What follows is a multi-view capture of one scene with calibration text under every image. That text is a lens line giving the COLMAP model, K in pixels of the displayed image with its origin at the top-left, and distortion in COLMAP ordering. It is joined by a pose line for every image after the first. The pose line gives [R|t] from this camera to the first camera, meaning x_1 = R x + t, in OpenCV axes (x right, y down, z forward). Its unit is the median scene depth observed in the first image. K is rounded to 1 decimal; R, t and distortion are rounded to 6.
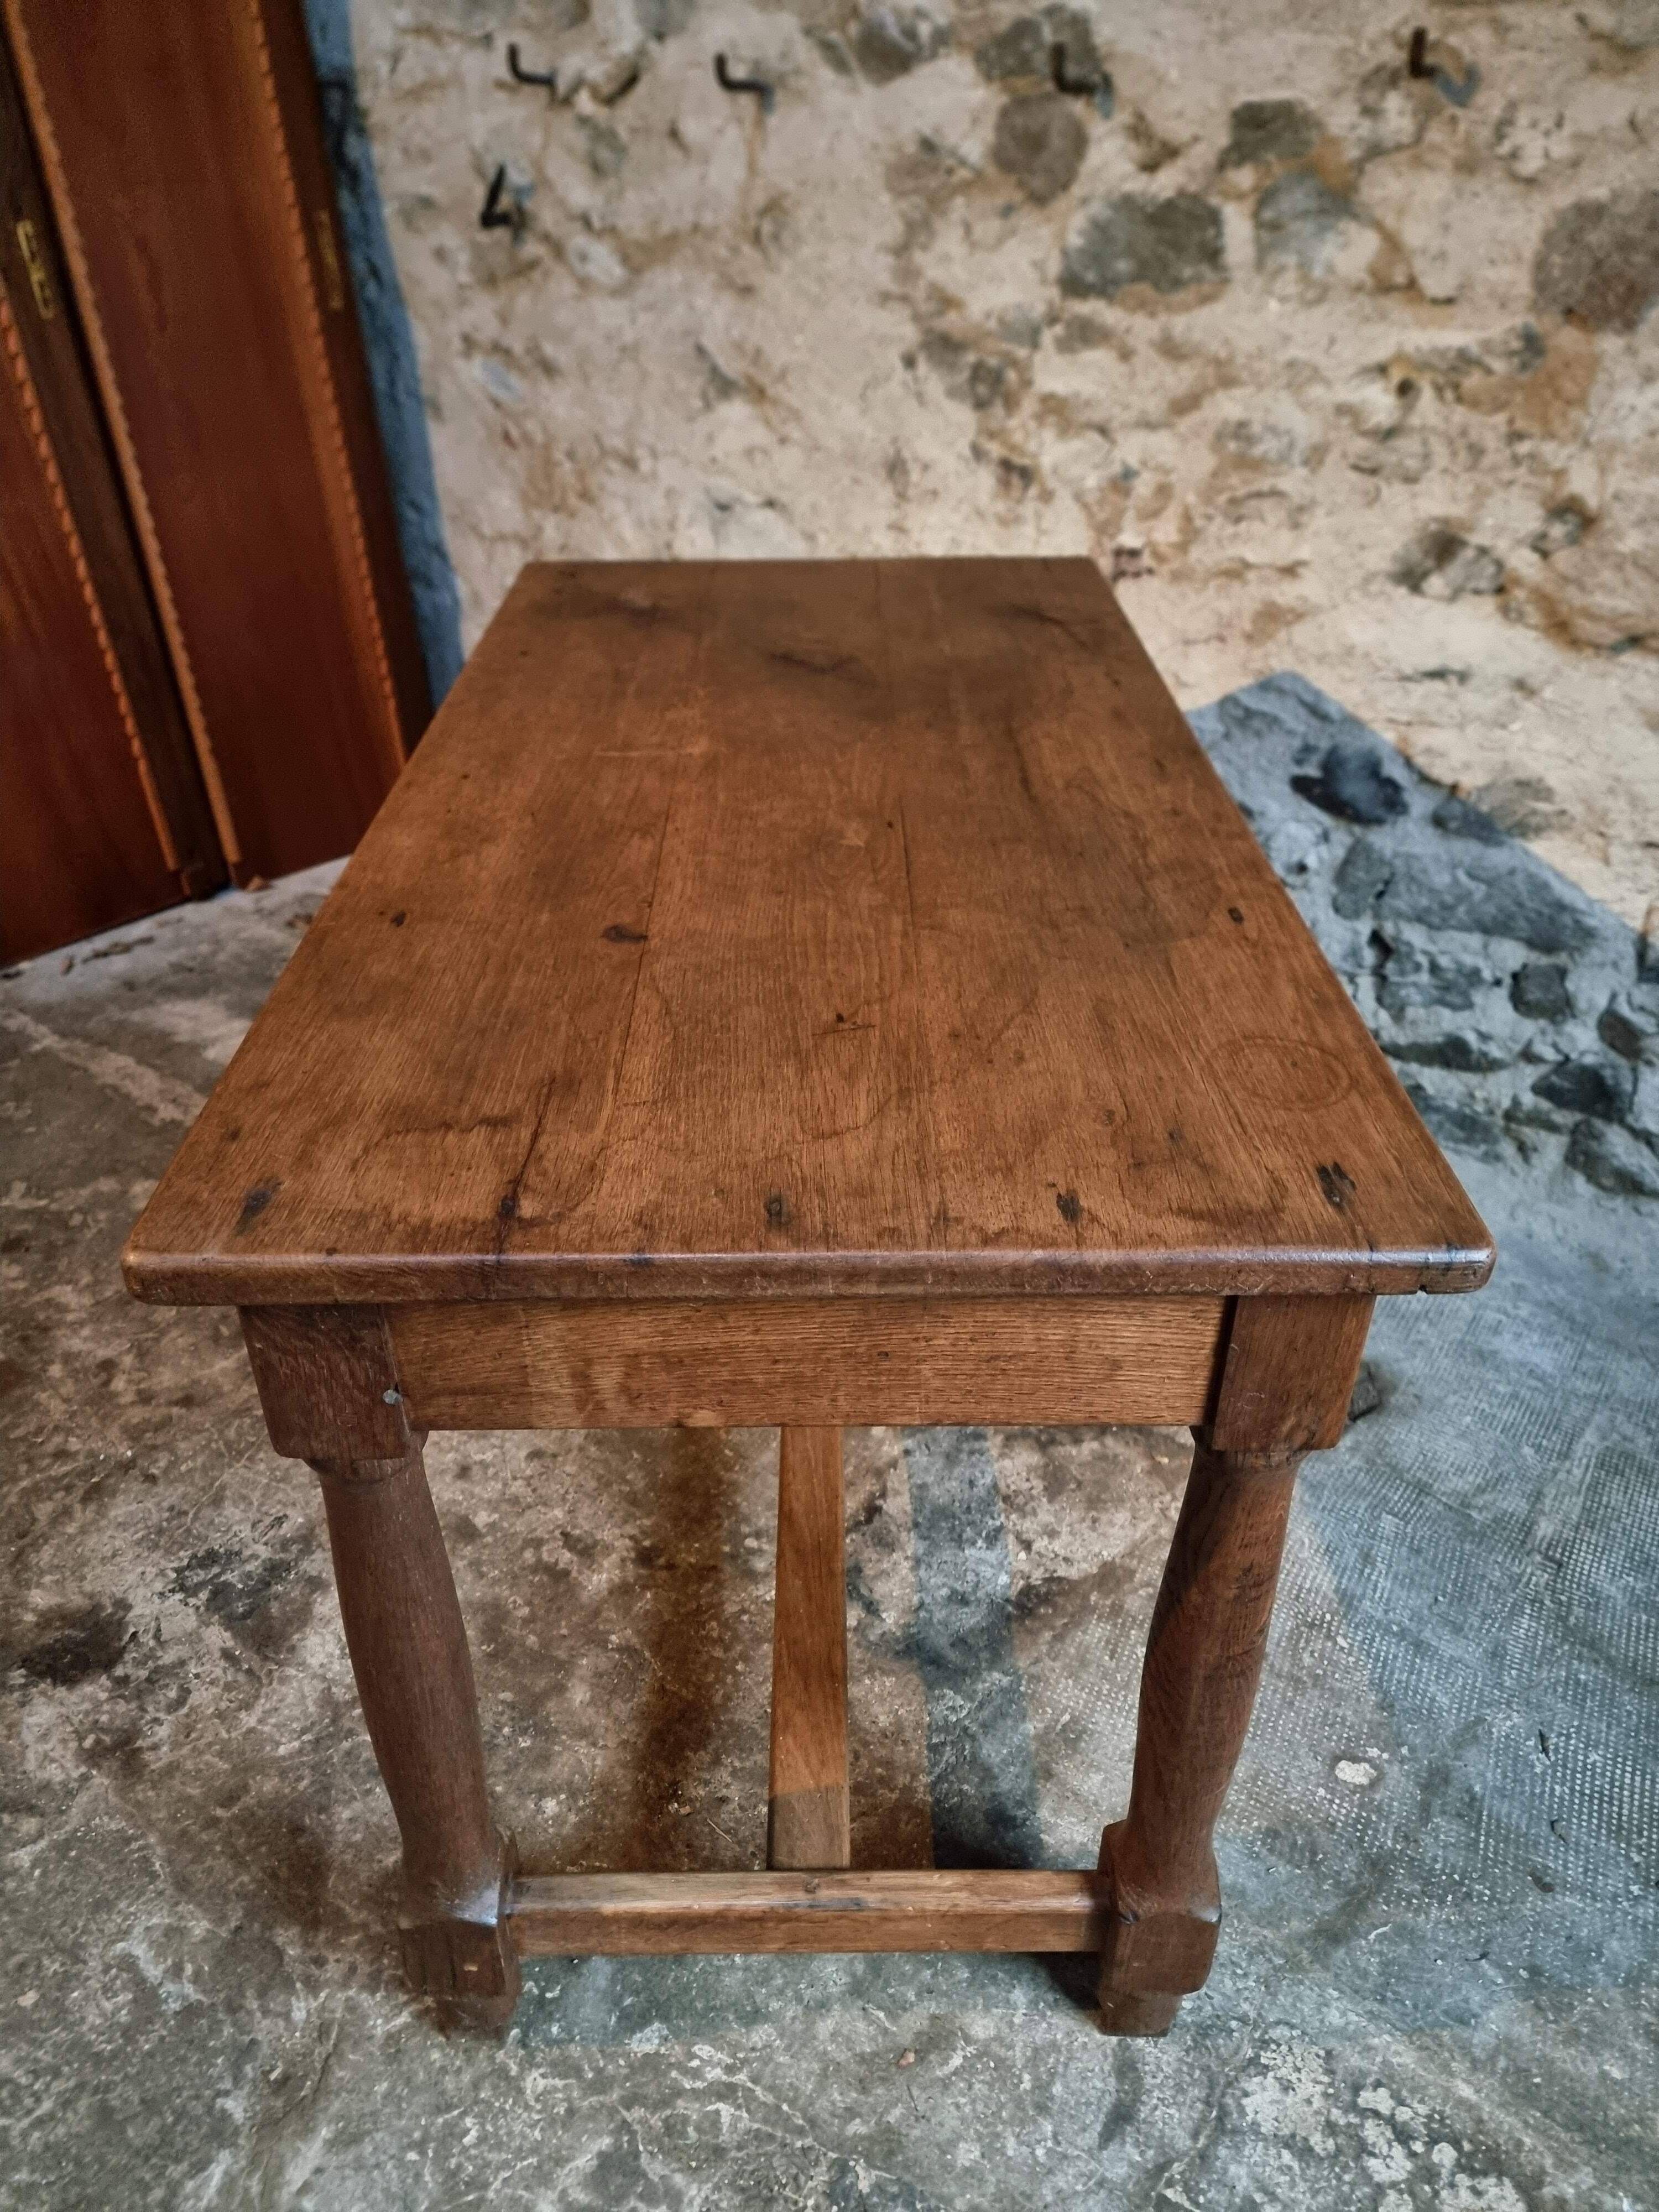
lens RADIAL K [[1540.8, 0, 812.5], [0, 1540.8, 1114.2], [0, 0, 1]] dist [0.062064, -0.051045]
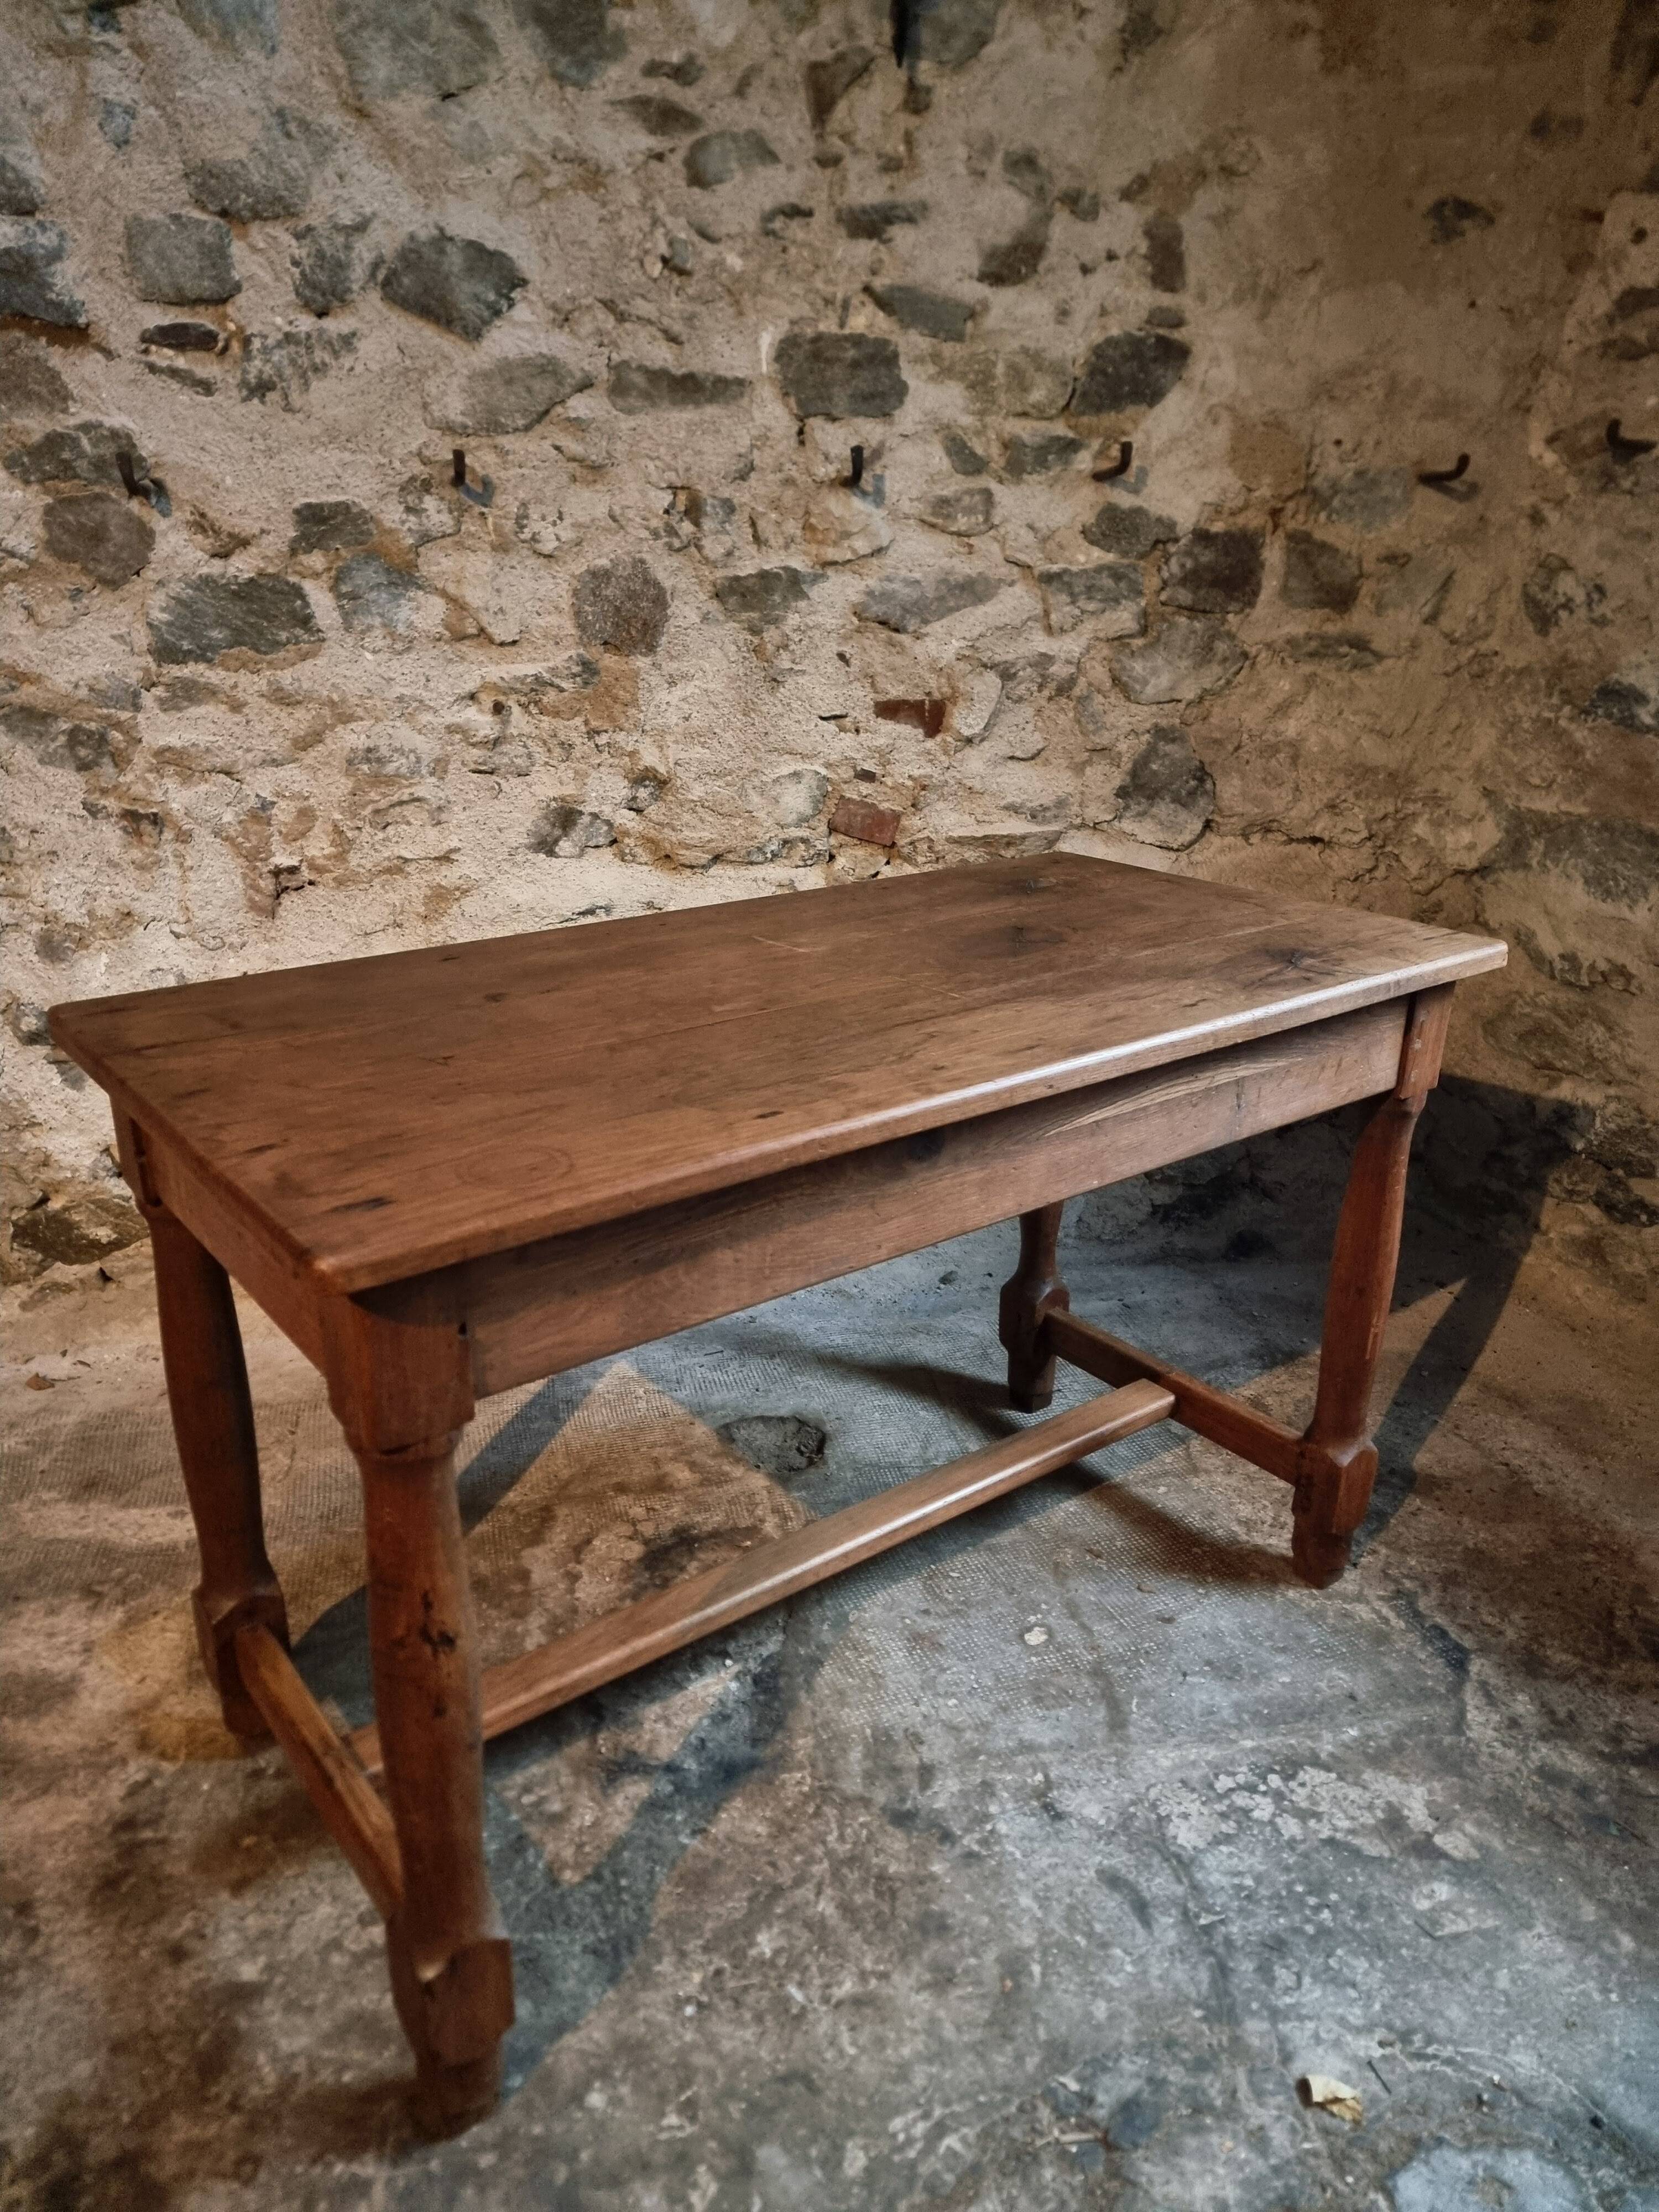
lens RADIAL K [[1540.8, 0, 819.3], [0, 1540.8, 1131.1], [0, 0, 1]] dist [0.062064, -0.051045]
pose [[0.650814, -0.273407, 0.708301, -0.445593], [0.419301, 0.907169, -0.035099, 0.004960], [-0.632952, 0.319834, 0.705038, 0.049733]]
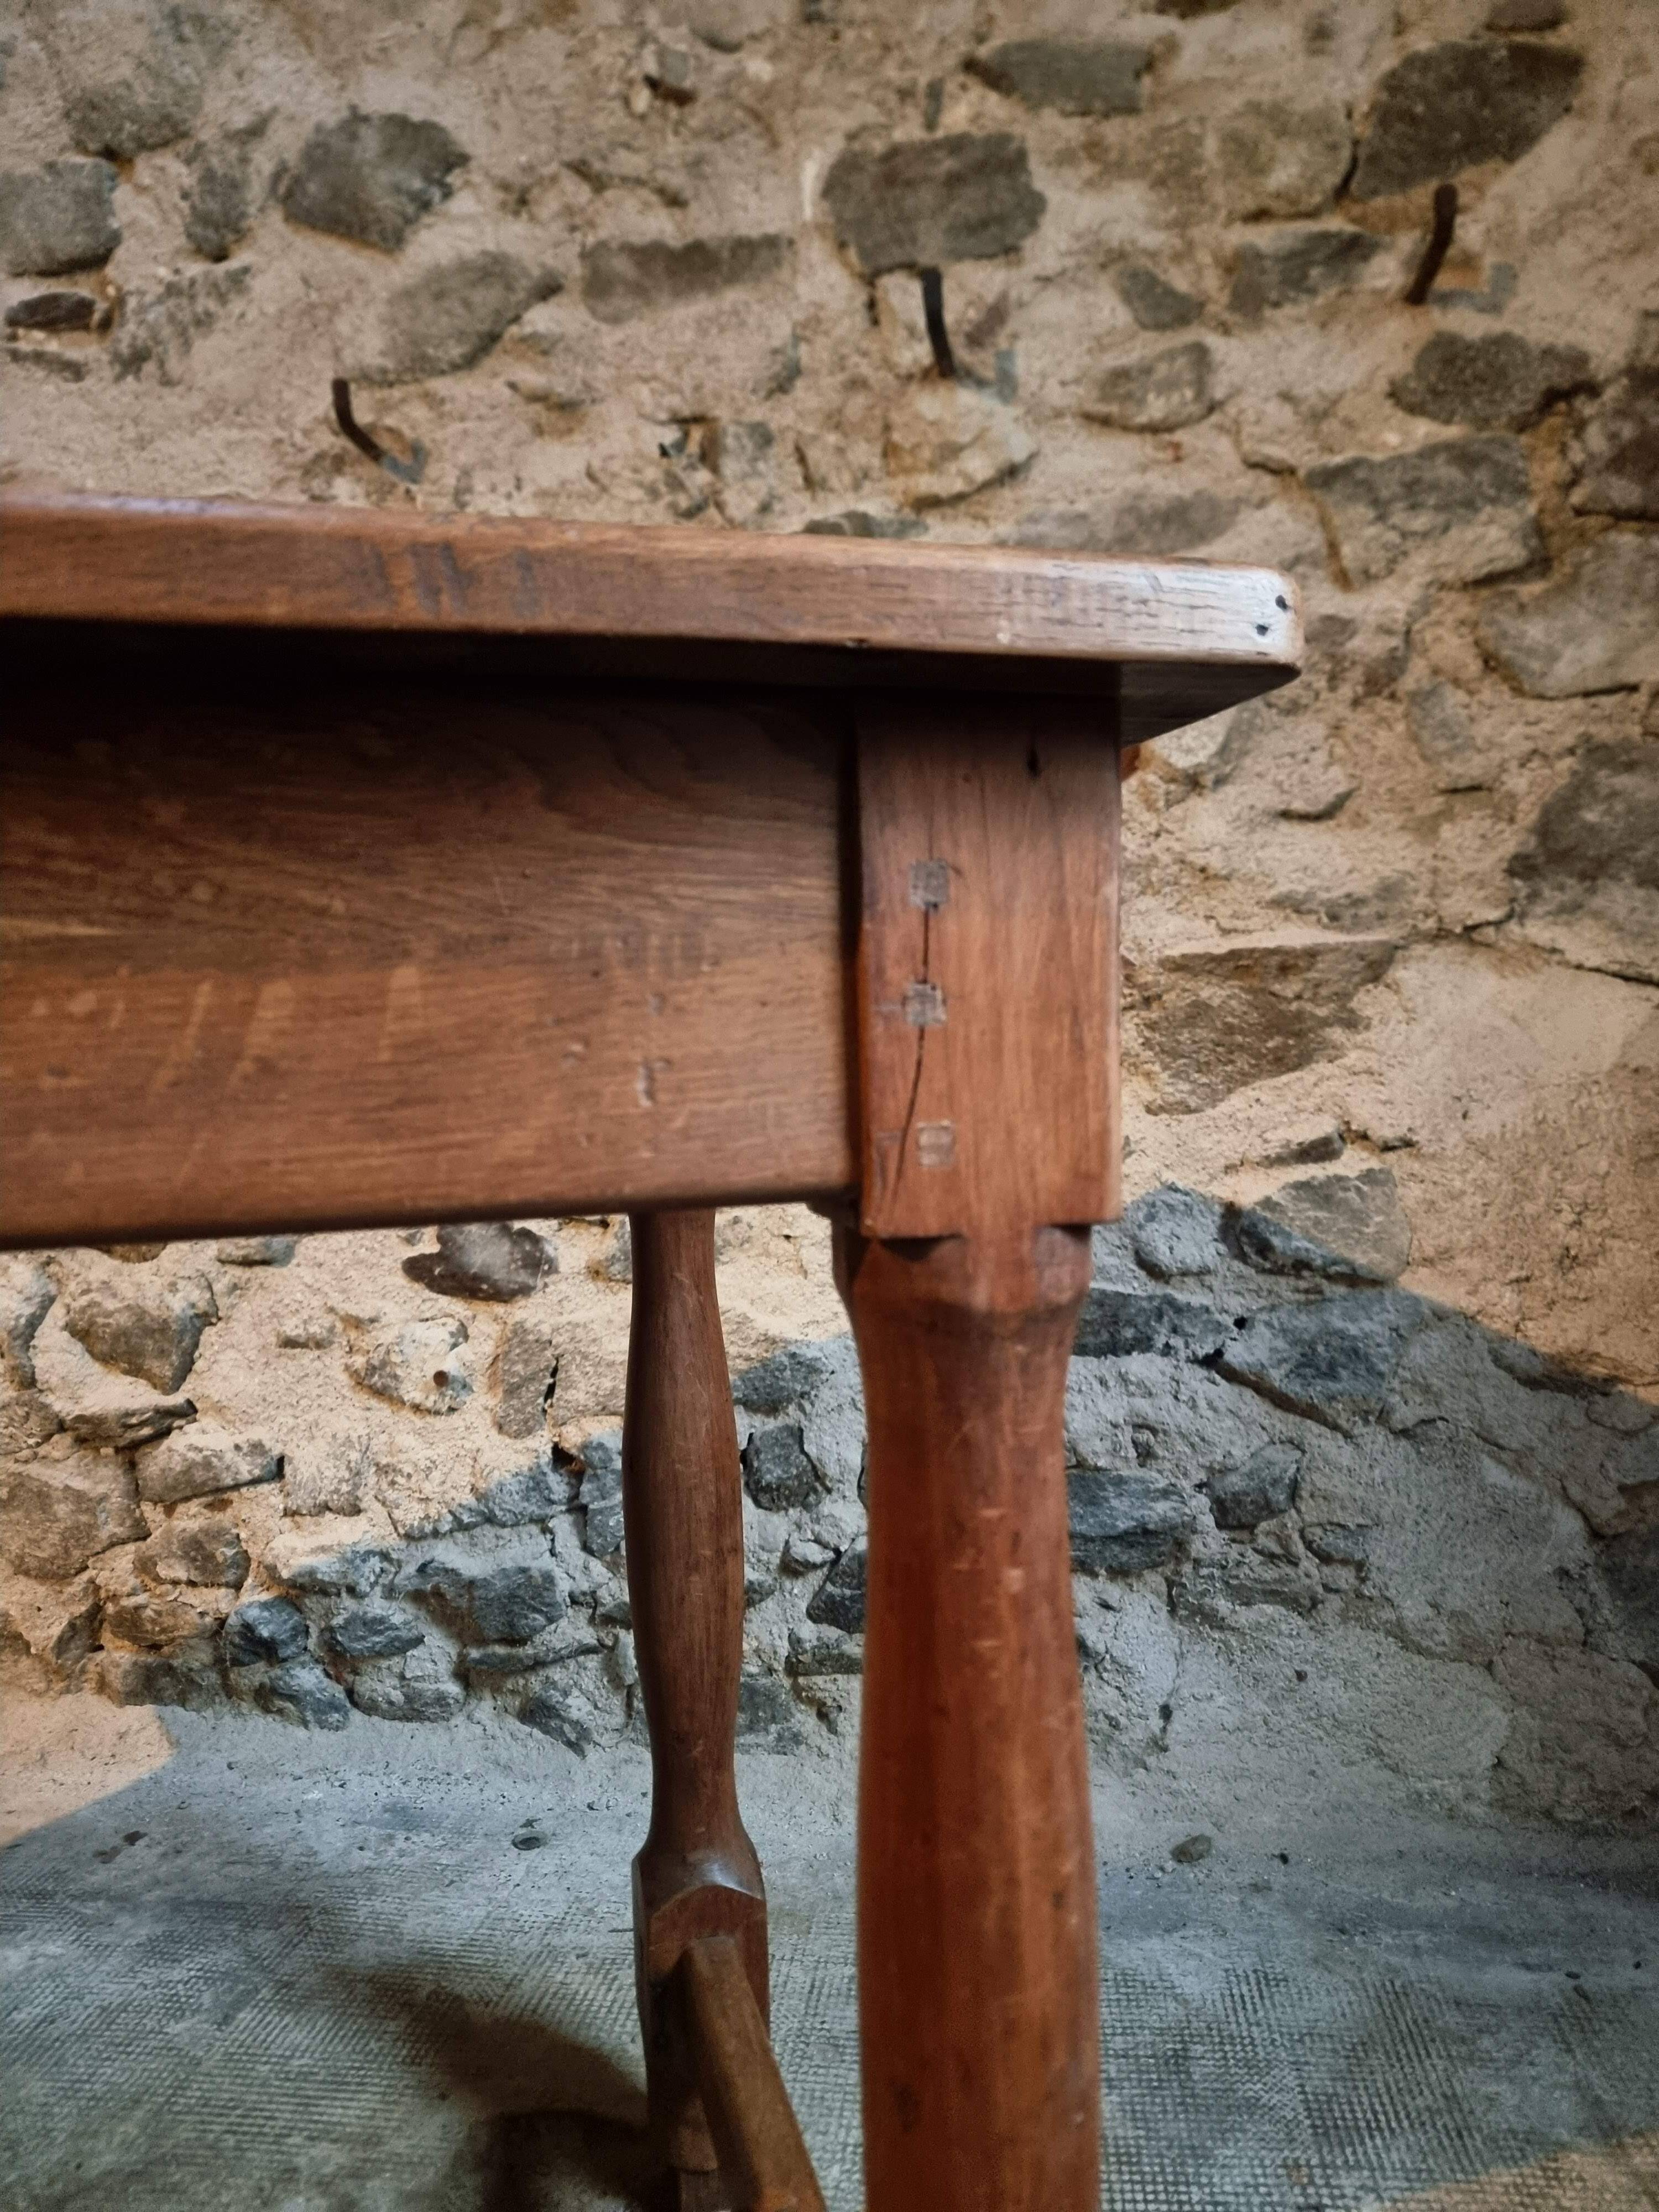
lens RADIAL K [[1540.8, 0, 821.1], [0, 1540.8, 1120.9], [0, 0, 1]] dist [0.062064, -0.051045]
pose [[0.894395, -0.054753, 0.443914, 0.188773], [0.275655, 0.849069, -0.450662, 0.126658], [-0.352238, 0.525437, 0.774496, 0.380655]]
